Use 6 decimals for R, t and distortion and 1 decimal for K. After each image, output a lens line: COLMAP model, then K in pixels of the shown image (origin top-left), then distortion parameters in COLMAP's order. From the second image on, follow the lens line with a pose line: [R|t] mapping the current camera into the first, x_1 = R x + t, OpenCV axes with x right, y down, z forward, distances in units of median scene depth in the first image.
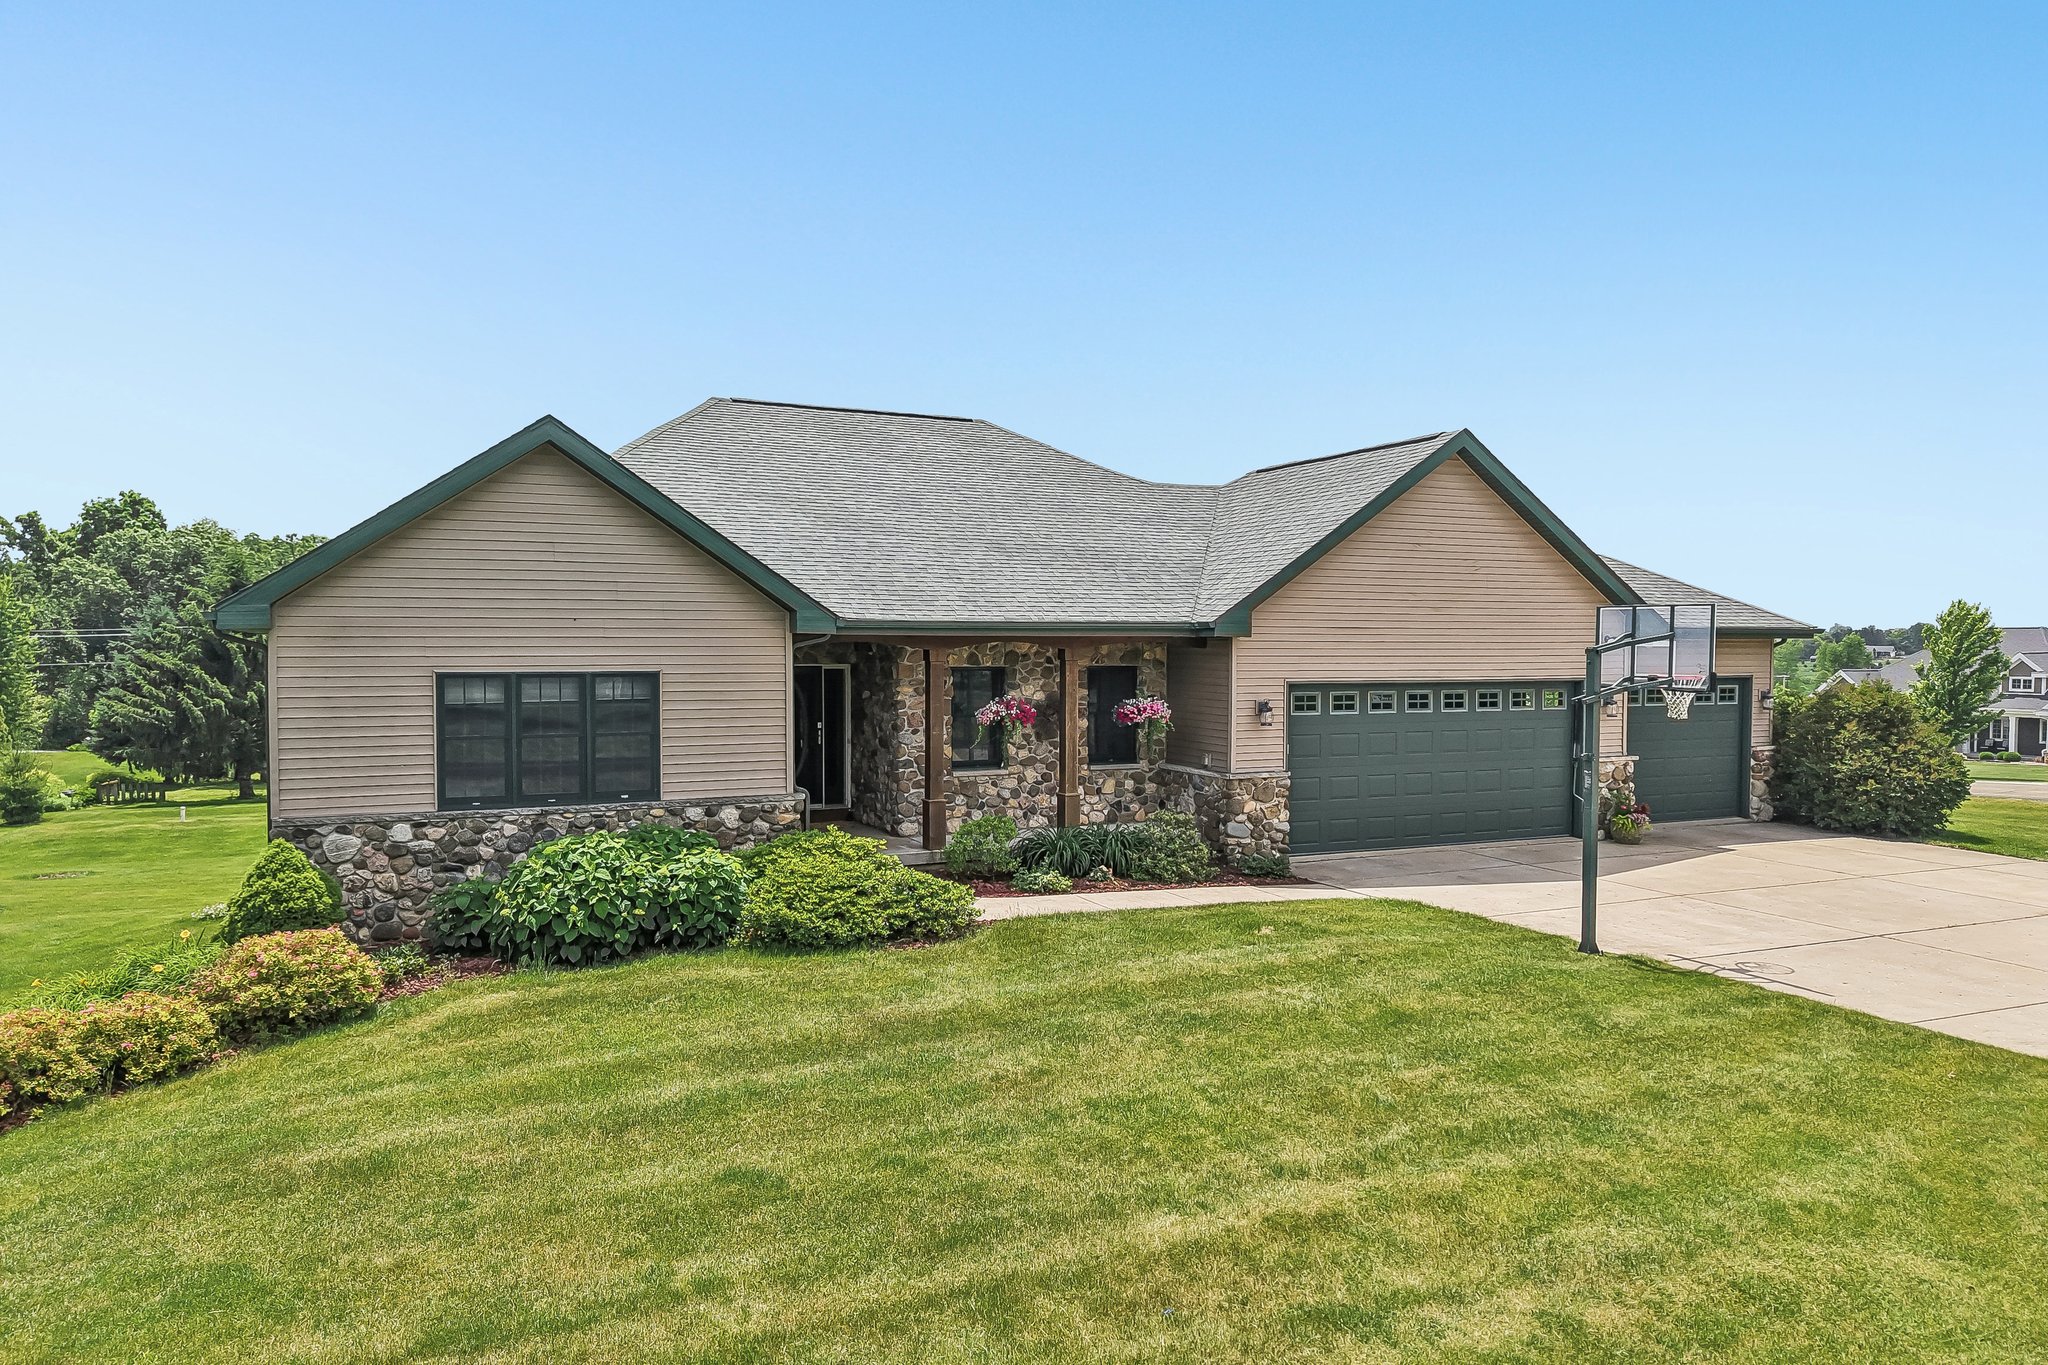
lens RADIAL K [[1391.6, 0, 1010.9], [0, 1391.6, 676.9], [0, 0, 1]] dist [0.022515, -0.026810]
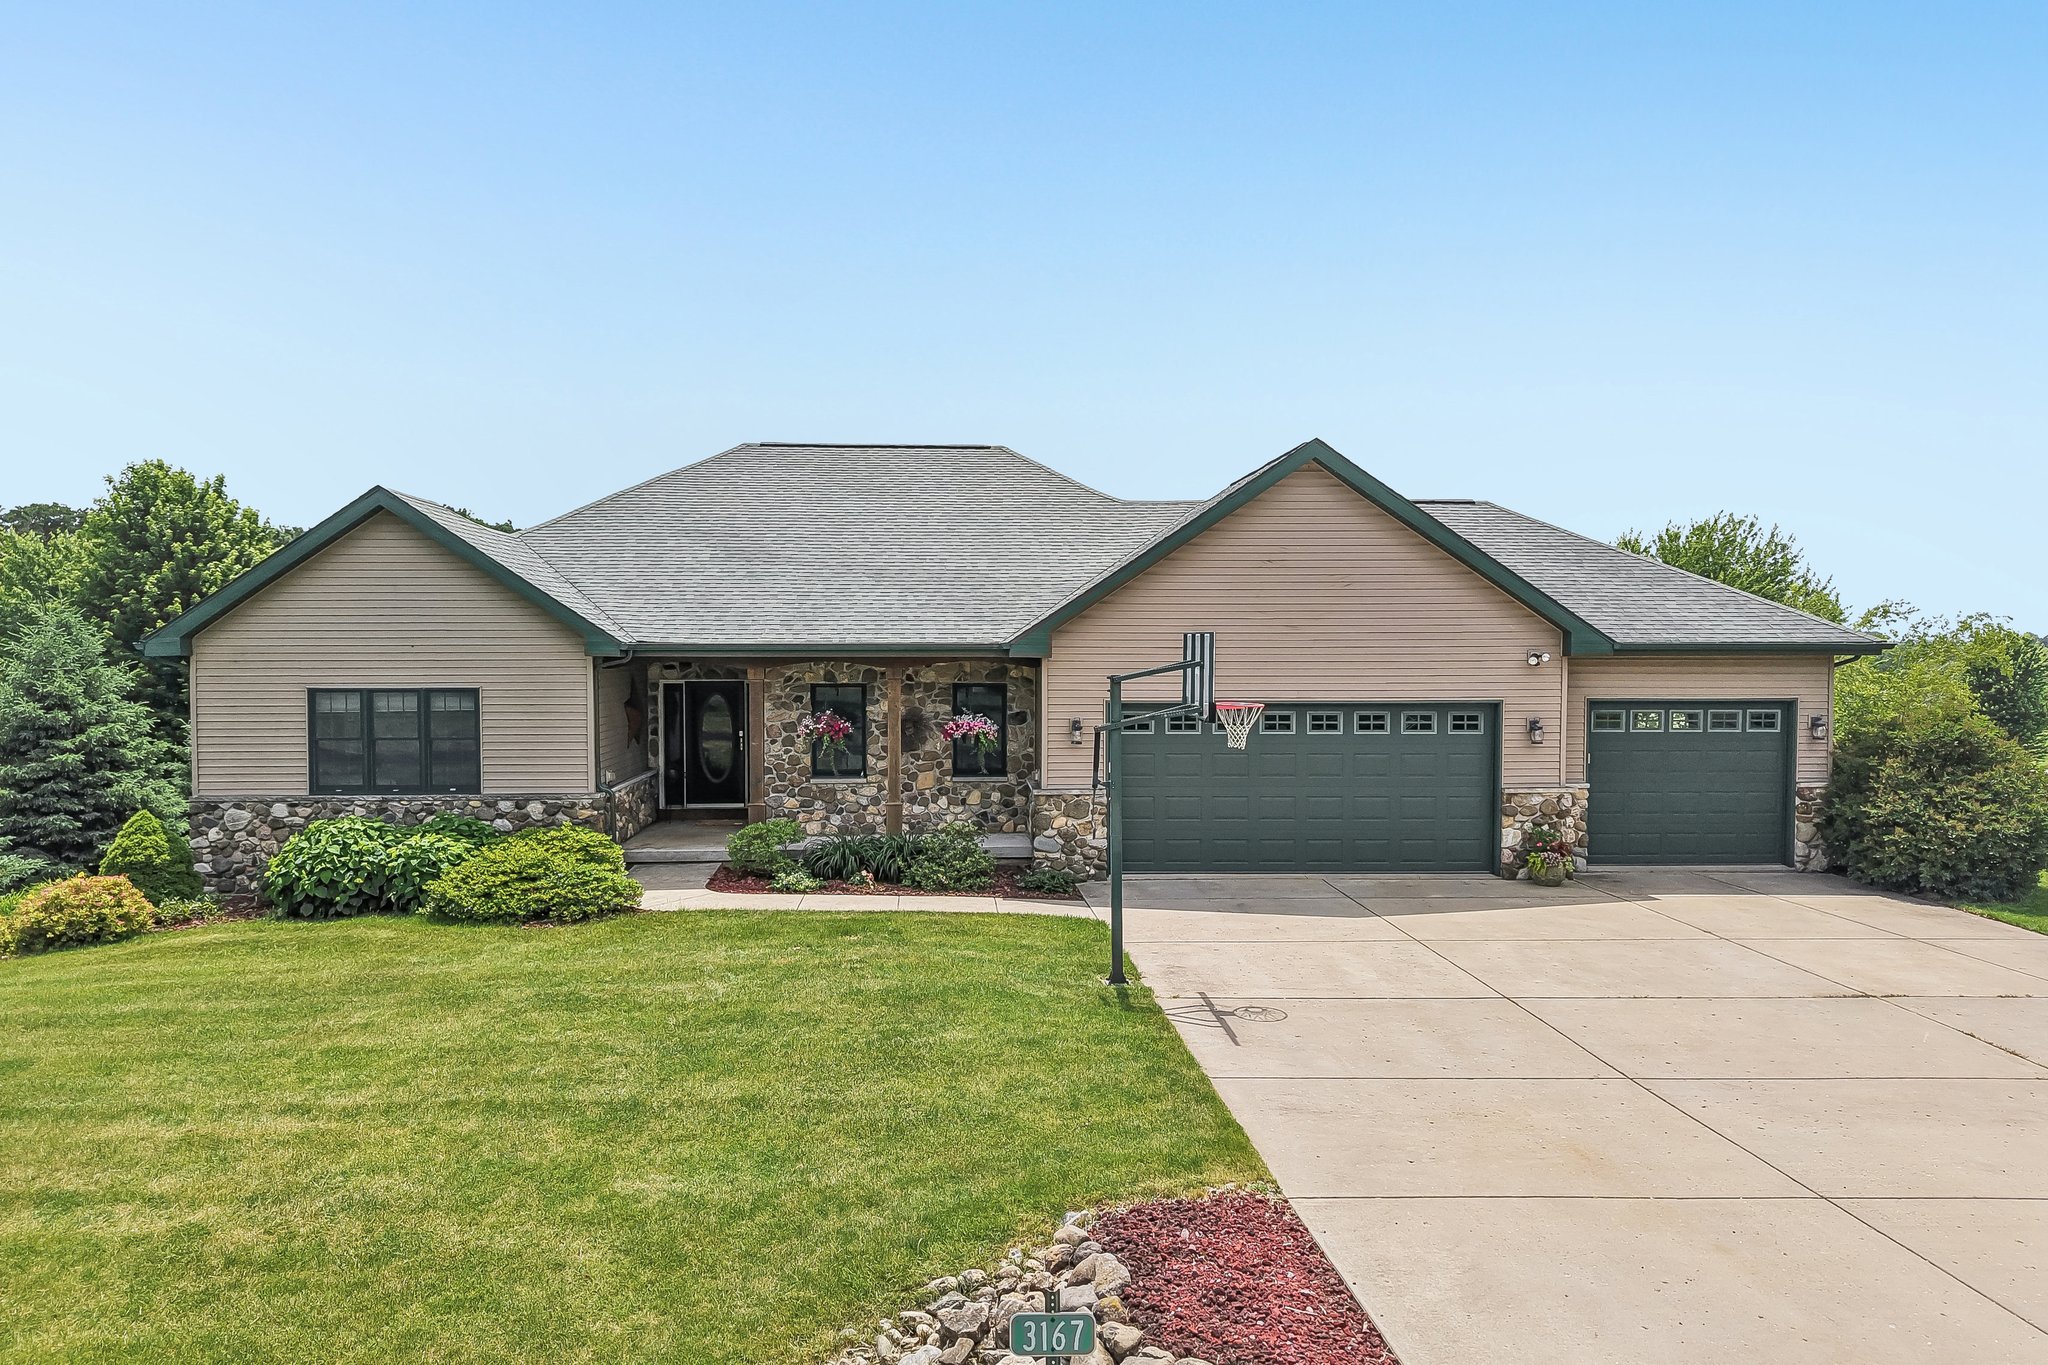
lens RADIAL K [[1391.6, 0, 1017.9], [0, 1391.6, 673.0], [0, 0, 1]] dist [0.022515, -0.026810]
pose [[0.923188, 0.005555, -0.384307, 0.625414], [-0.006955, 0.999973, -0.002253, -0.016831], [0.384285, 0.004753, 0.923202, 0.050071]]
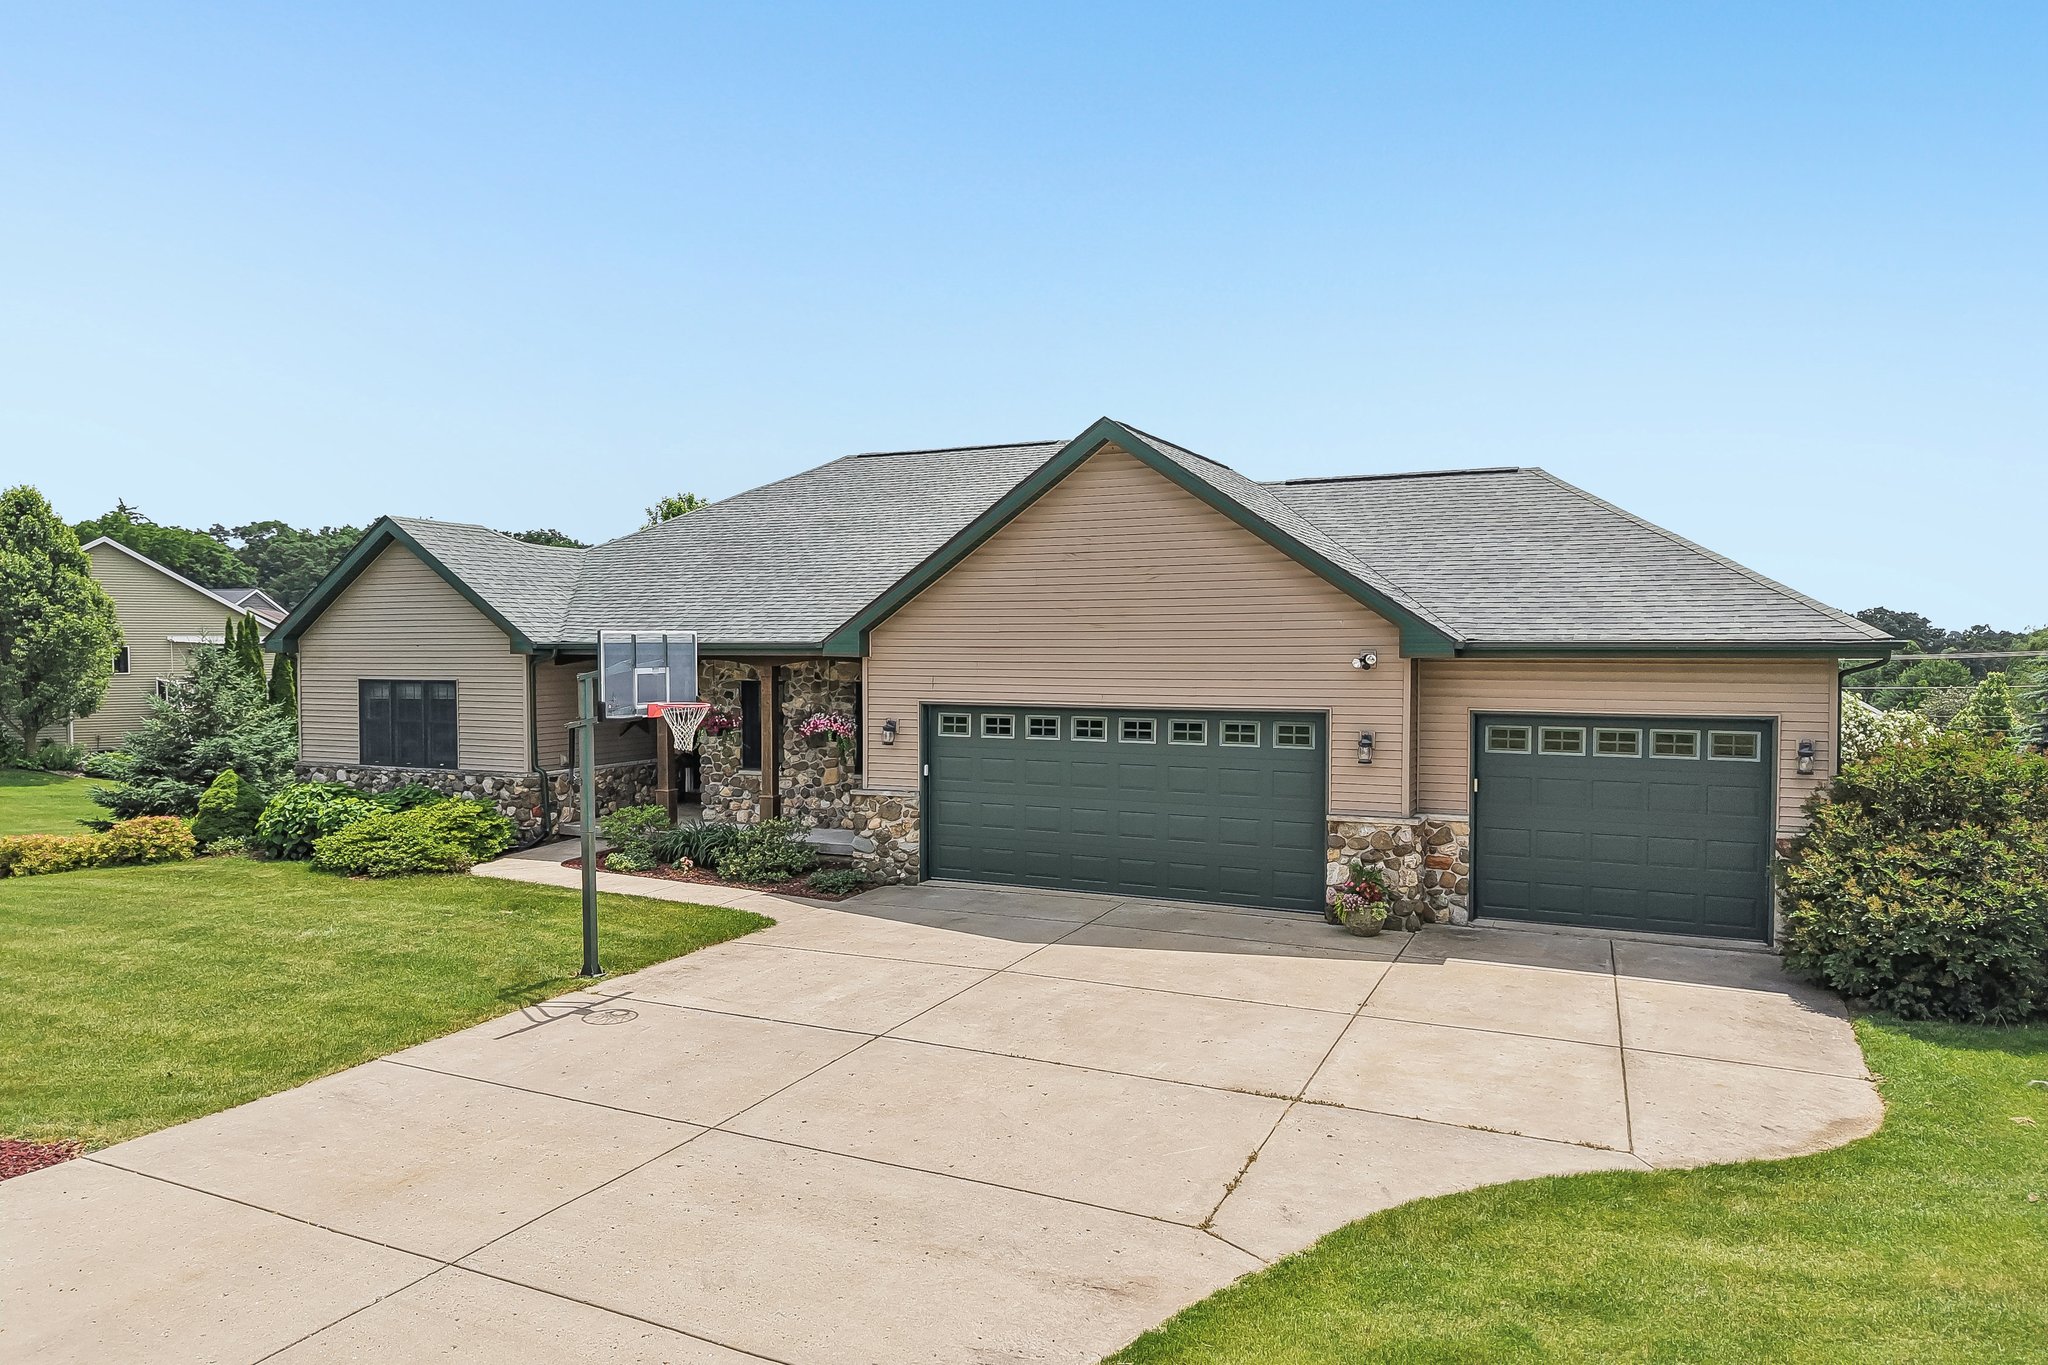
lens RADIAL K [[1391.6, 0, 1014.0], [0, 1391.6, 678.0], [0, 0, 1]] dist [0.022515, -0.026810]
pose [[0.629062, 0.015779, -0.777195, 1.192444], [-0.017251, 0.999831, 0.006337, -0.024463], [0.777164, 0.009421, 0.629228, 0.513352]]
